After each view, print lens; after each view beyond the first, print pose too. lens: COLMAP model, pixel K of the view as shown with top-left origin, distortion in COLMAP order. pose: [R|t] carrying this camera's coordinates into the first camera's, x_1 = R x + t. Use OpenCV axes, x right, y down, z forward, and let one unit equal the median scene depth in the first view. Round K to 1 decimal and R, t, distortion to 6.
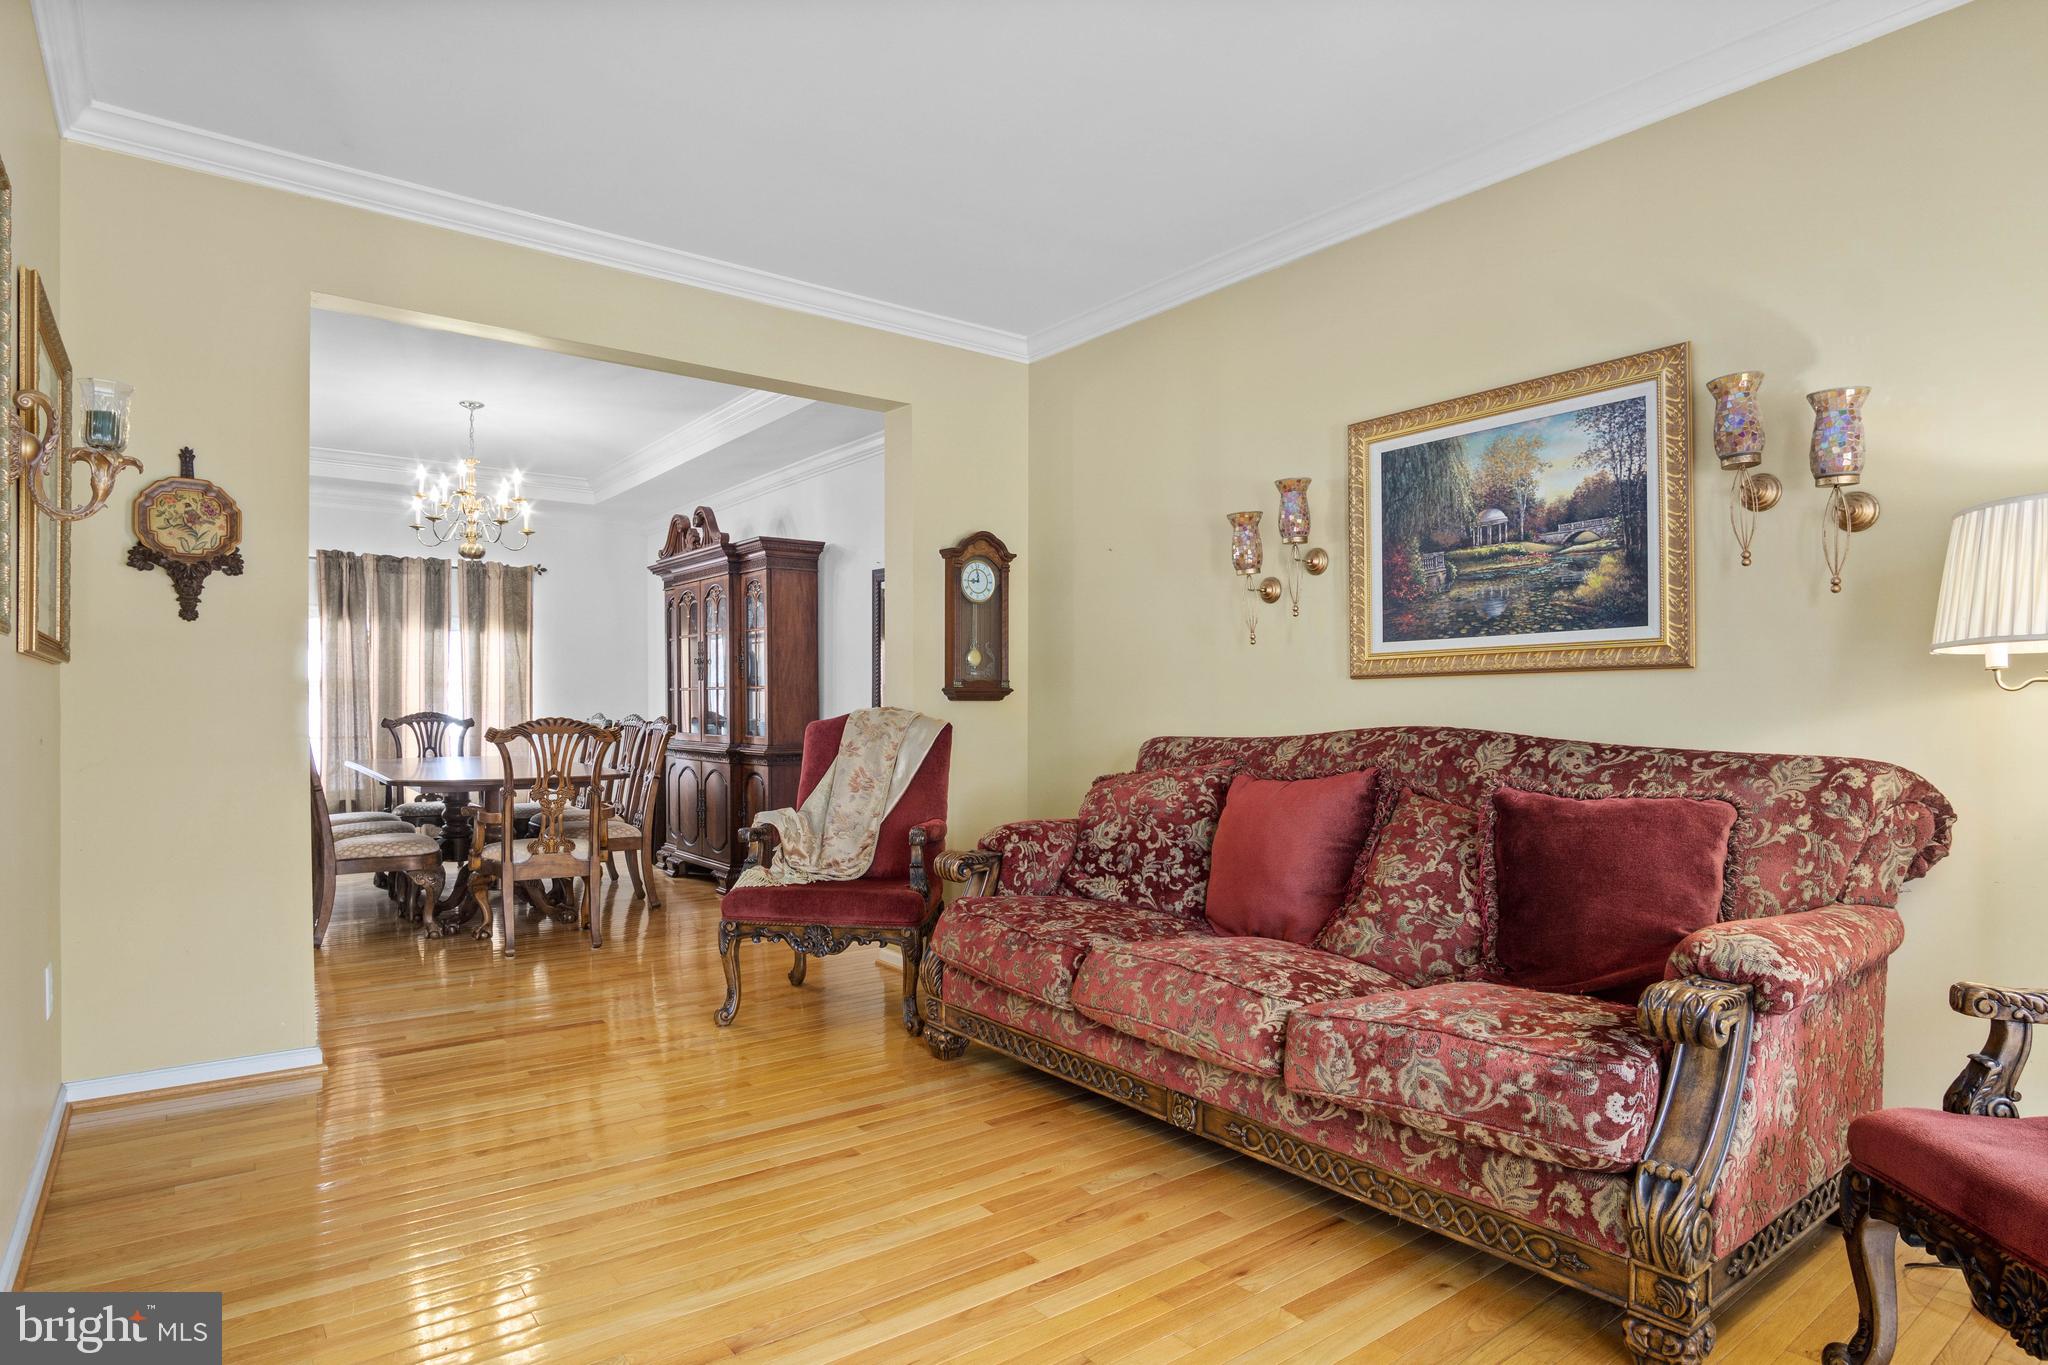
lens RADIAL K [[1105.3, 0, 1027.2], [0, 1105.3, 690.5], [0, 0, 1]] dist [-0.027833, -0.000866]
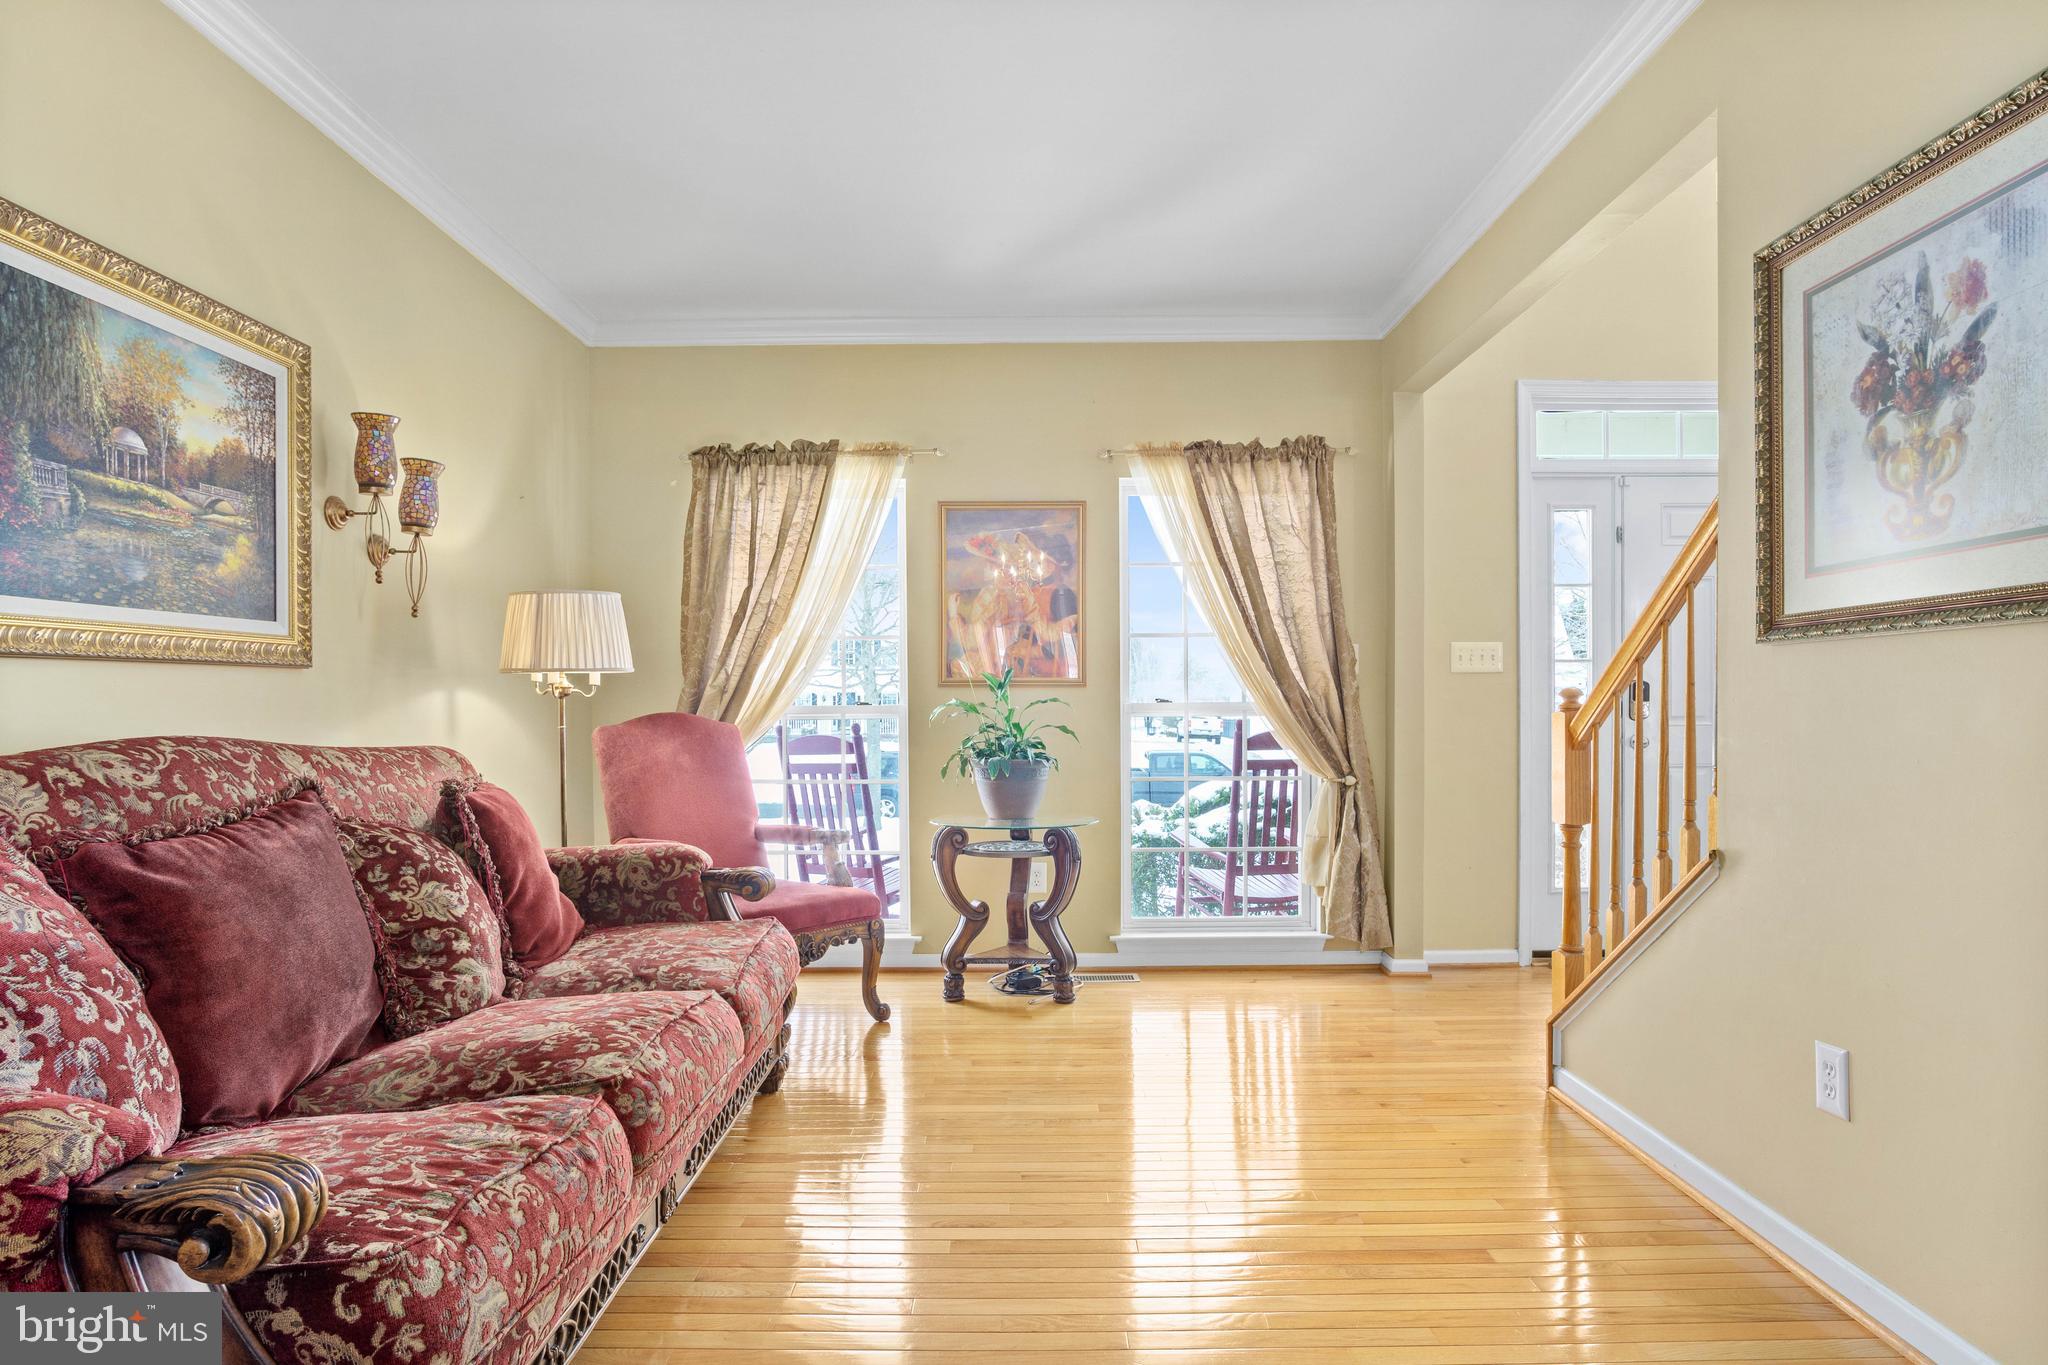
lens RADIAL K [[1105.3, 0, 1027.7], [0, 1105.3, 694.4], [0, 0, 1]] dist [-0.027833, -0.000866]
pose [[-0.786915, 0.005834, 0.617034, -0.477307], [-0.010147, 0.999698, -0.022393, 0.016260], [-0.616978, -0.023882, -0.786618, 1.221394]]
